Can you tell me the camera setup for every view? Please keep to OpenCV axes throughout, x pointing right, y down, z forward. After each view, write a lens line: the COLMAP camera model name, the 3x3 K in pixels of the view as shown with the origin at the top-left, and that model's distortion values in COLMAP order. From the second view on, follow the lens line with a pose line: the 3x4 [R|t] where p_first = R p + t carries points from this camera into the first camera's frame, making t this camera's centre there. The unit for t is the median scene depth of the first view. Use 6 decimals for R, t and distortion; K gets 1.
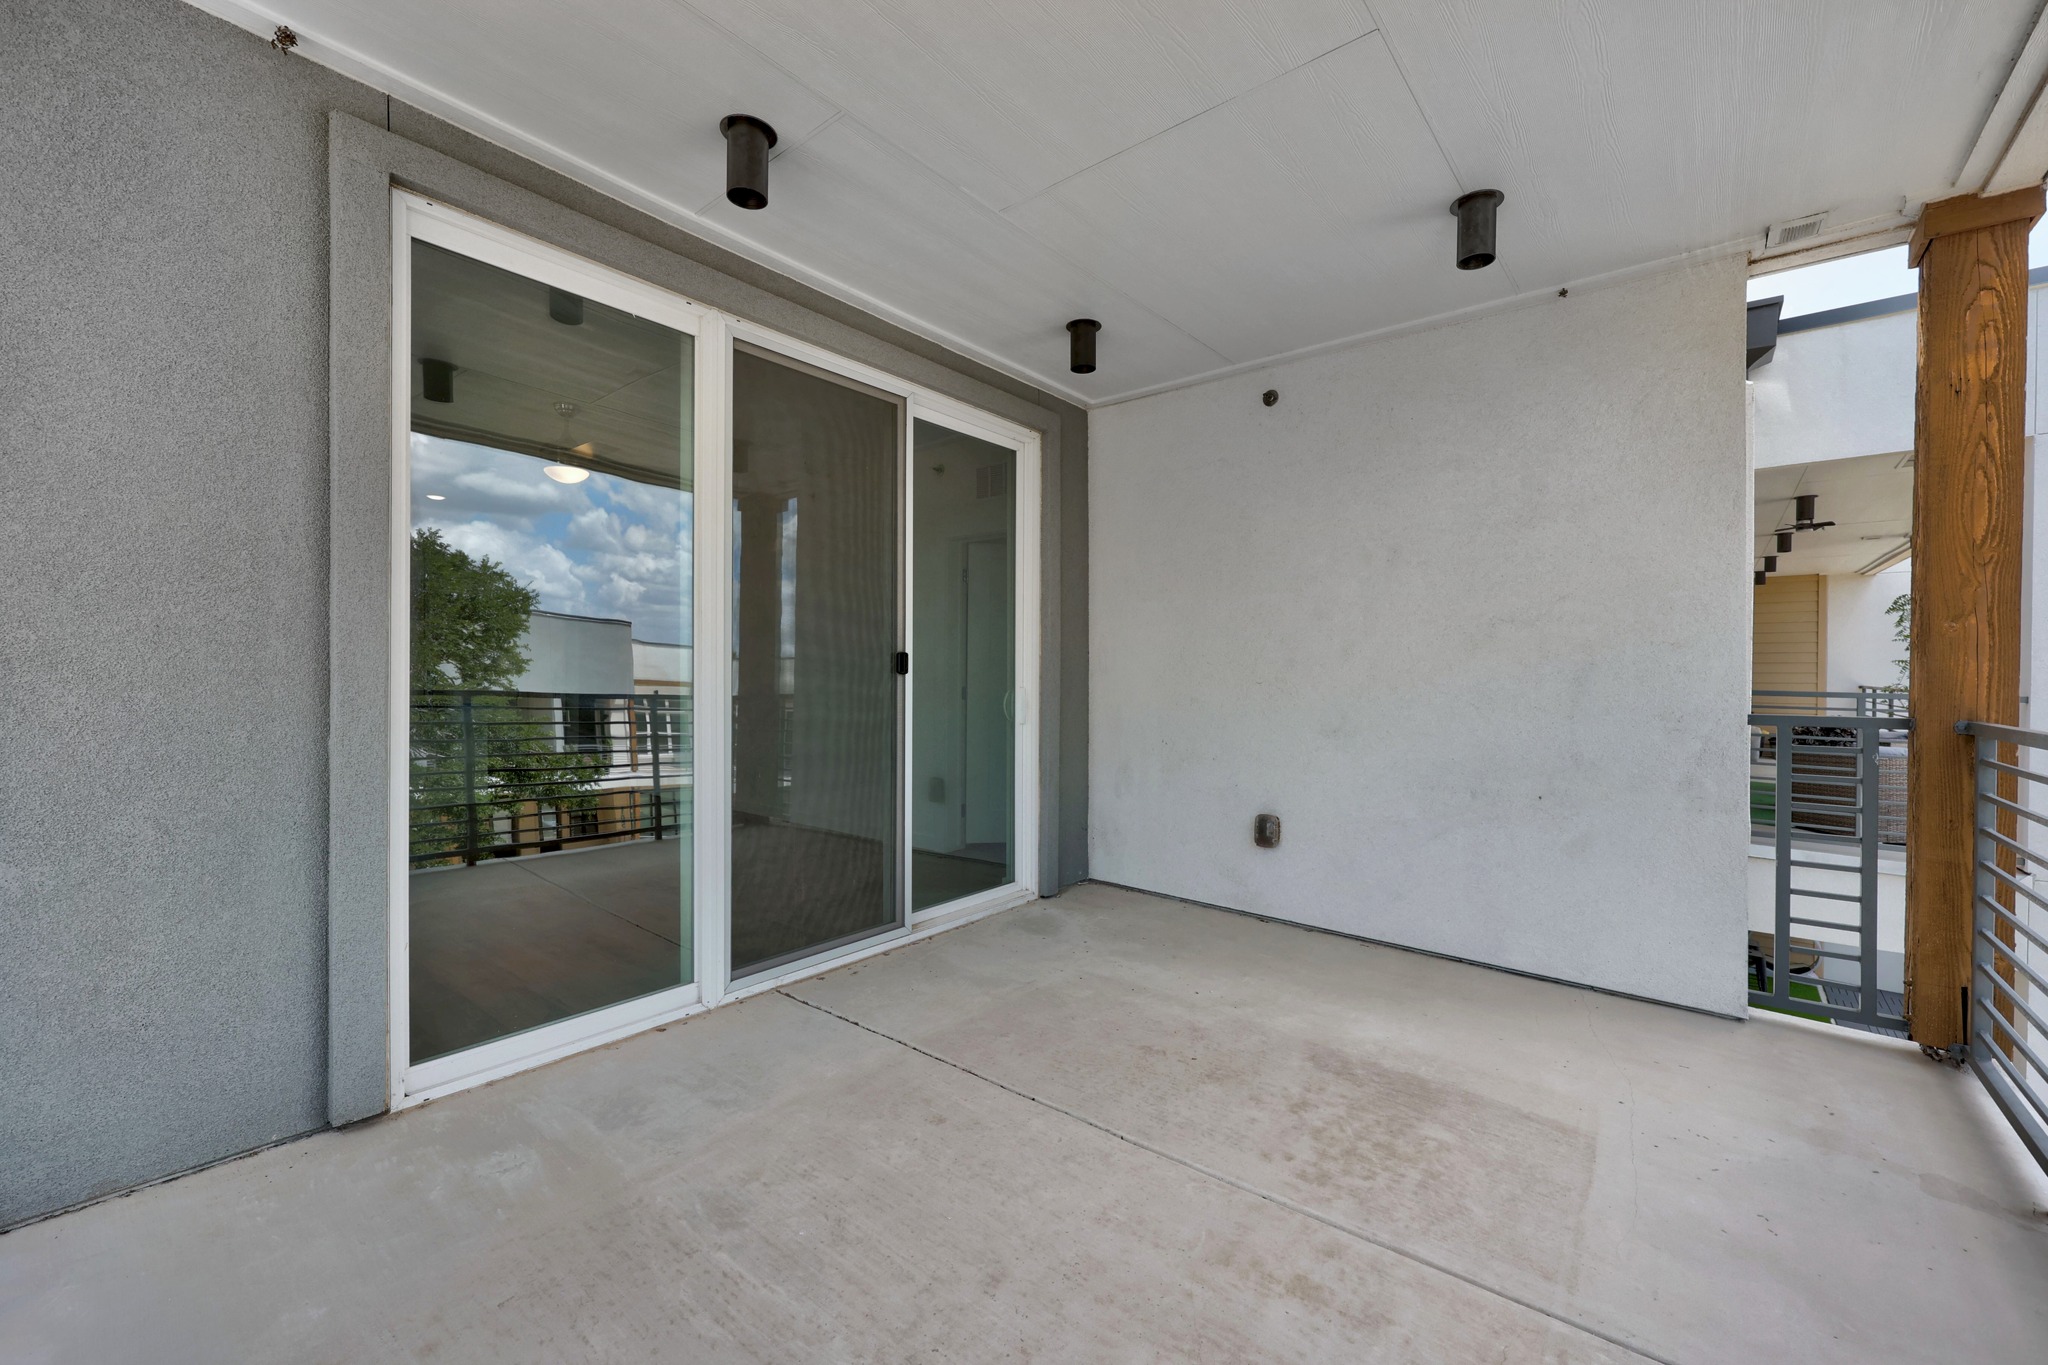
lens RADIAL K [[813.8, 0, 1022.6], [0, 813.8, 681.9], [0, 0, 1]] dist [-0.002263, -0.000513]
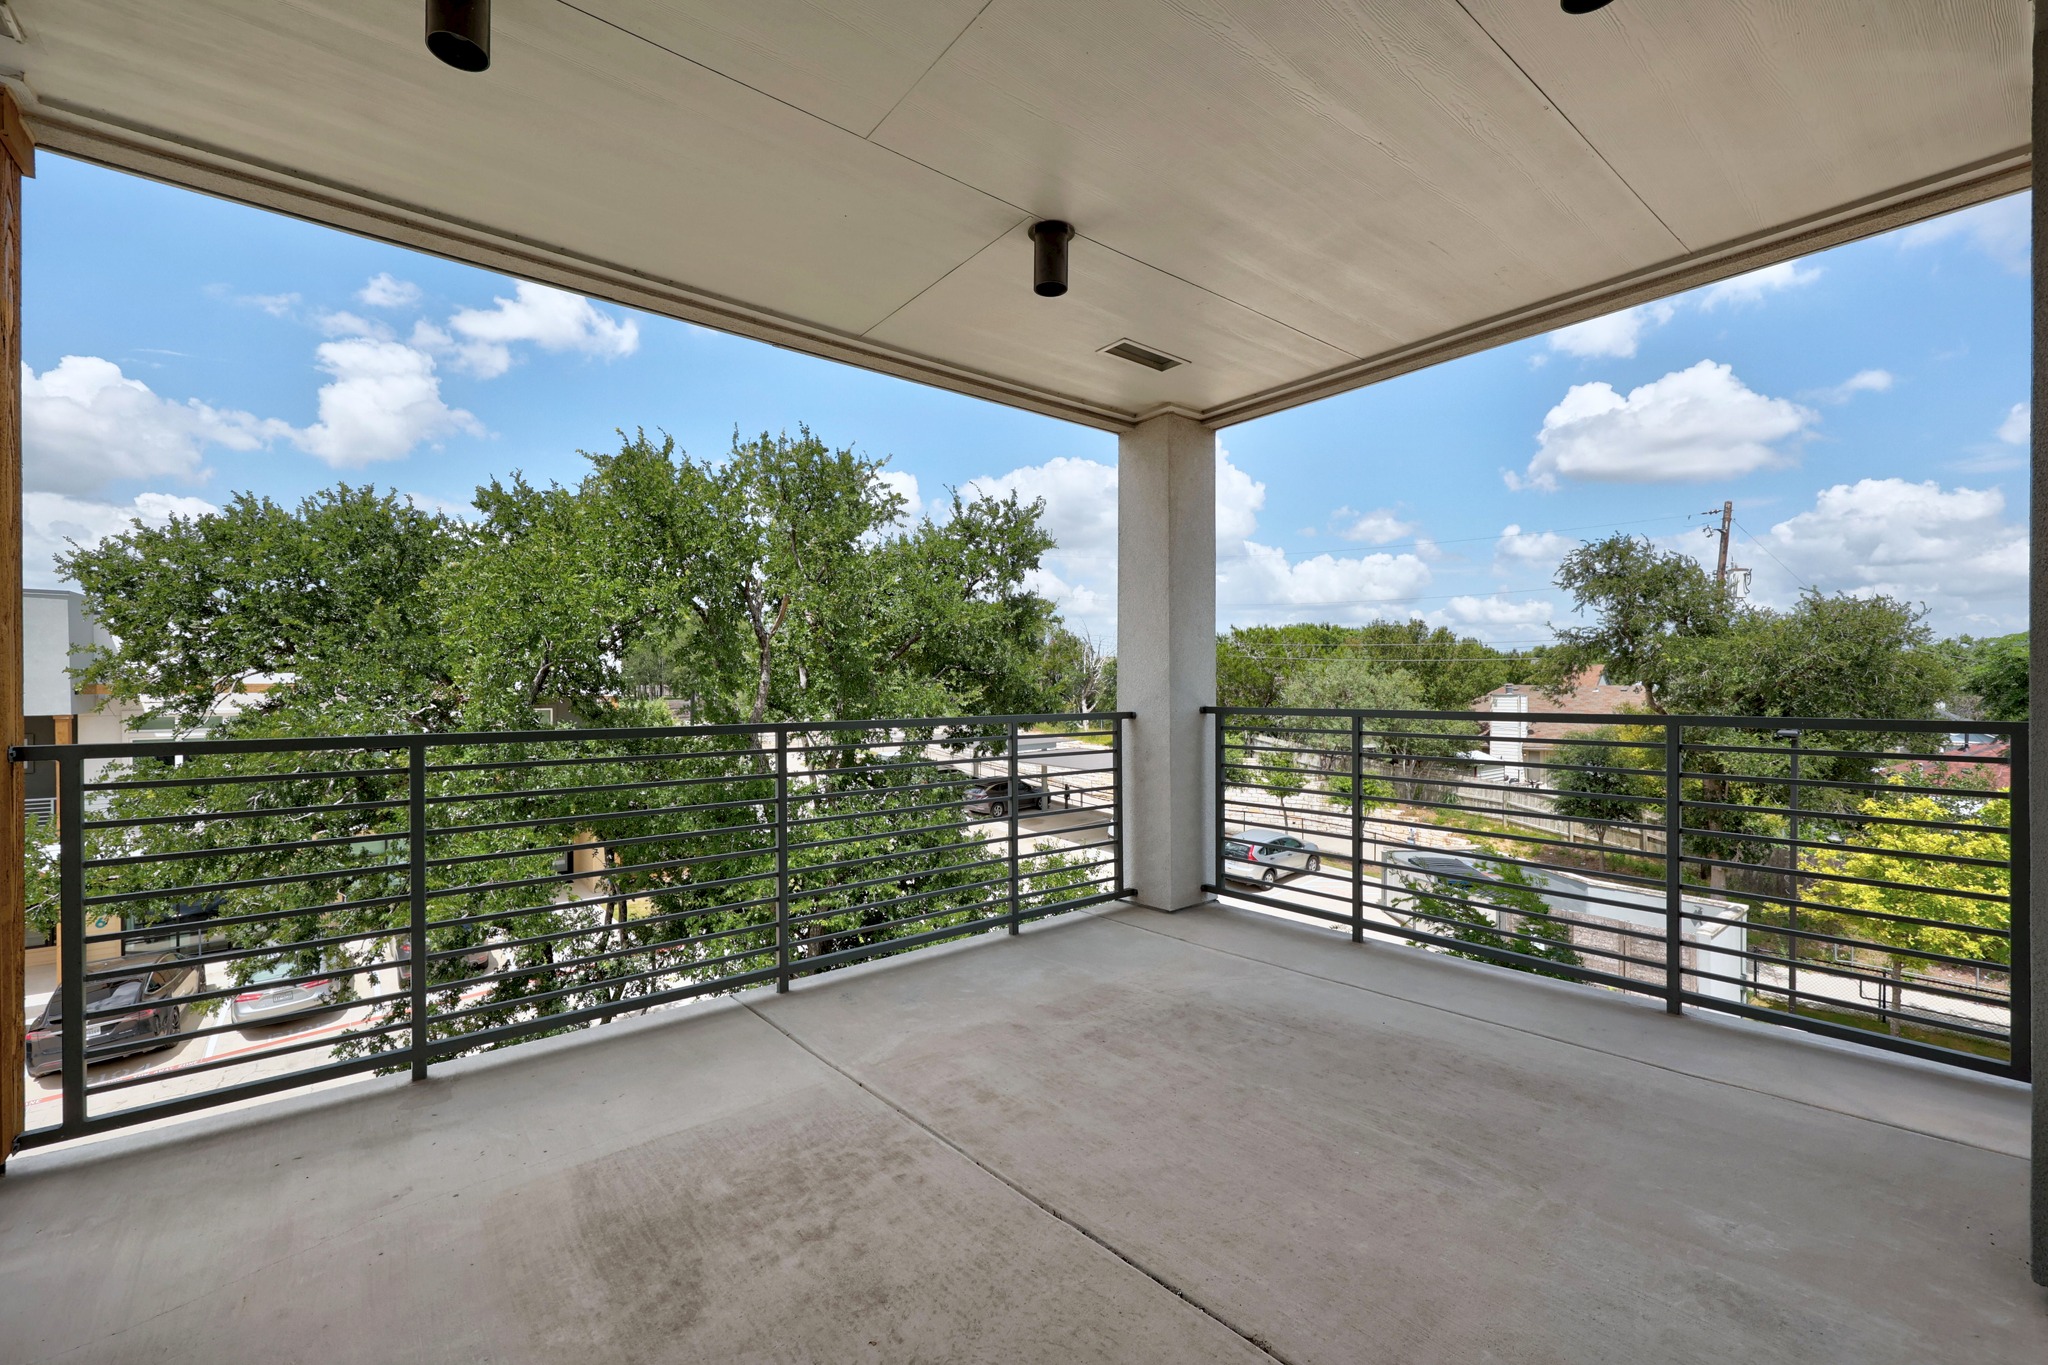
lens RADIAL K [[813.8, 0, 1024.4], [0, 813.8, 679.5], [0, 0, 1]] dist [-0.002263, -0.000513]
pose [[-0.979512, -0.006773, 0.201271, -0.018685], [-0.005436, 0.999959, 0.007193, -0.034920], [-0.201312, 0.005951, -0.979509, 1.954344]]
